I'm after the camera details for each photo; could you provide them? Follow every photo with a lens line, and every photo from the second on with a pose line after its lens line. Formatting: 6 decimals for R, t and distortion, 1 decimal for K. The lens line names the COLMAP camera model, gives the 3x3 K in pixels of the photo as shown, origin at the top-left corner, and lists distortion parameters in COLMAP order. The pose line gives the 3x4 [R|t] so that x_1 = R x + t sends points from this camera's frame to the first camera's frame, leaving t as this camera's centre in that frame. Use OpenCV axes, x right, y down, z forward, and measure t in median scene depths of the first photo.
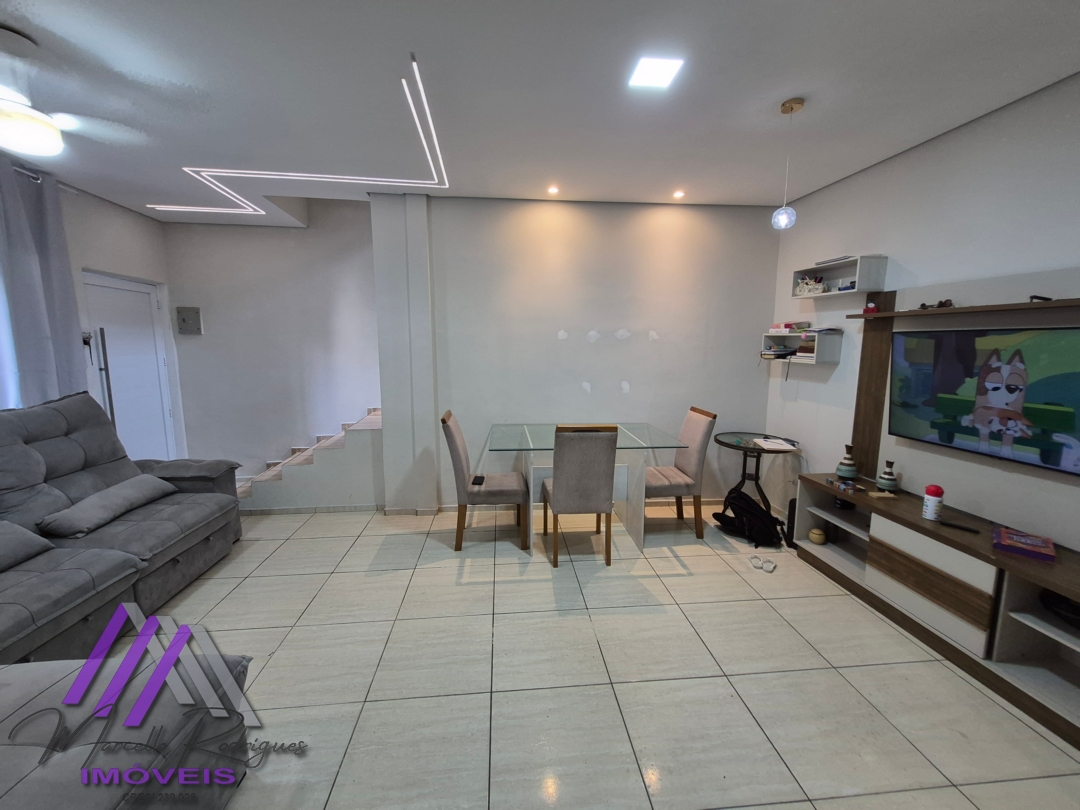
lens RADIAL K [[422.3, 0, 538.2], [0, 422.3, 395.2], [0, 0, 1]] dist [0.001088, -0.000588]
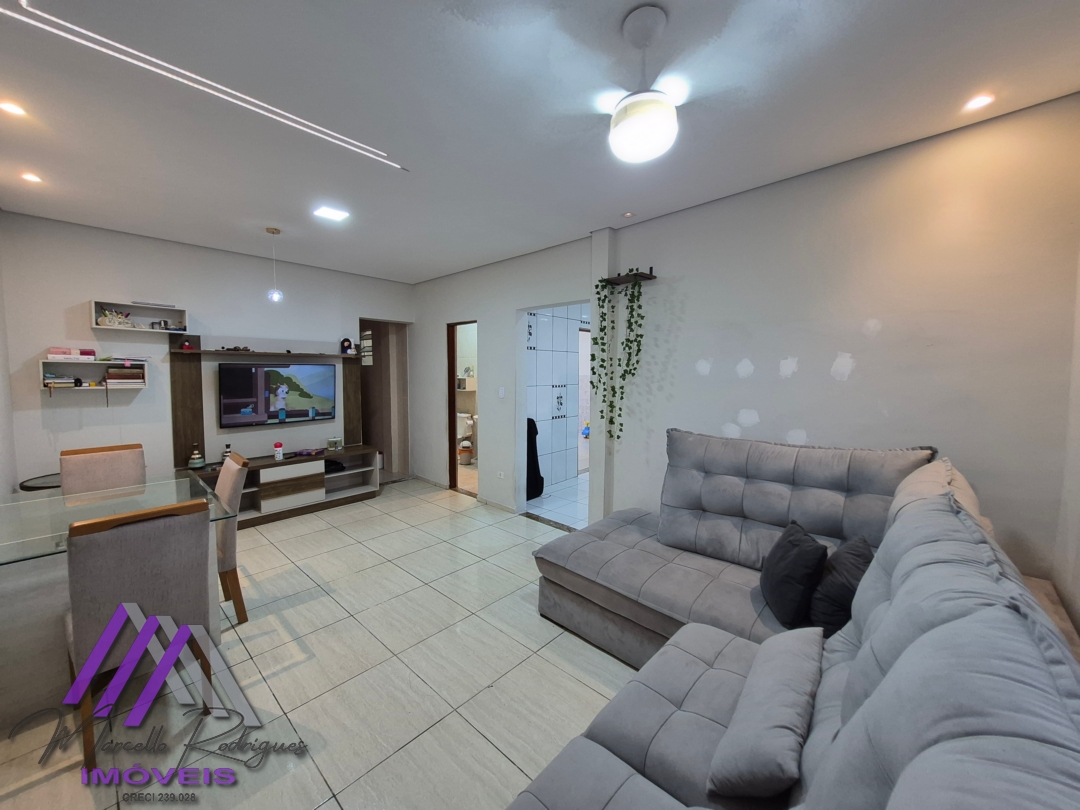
lens RADIAL K [[422.3, 0, 534.0], [0, 422.3, 396.3], [0, 0, 1]] dist [0.001088, -0.000588]
pose [[-0.667264, -0.053579, 0.742892, -1.076797], [0.082871, 0.985876, 0.145537, -0.153614], [-0.740197, 0.158676, -0.653400, 1.125773]]
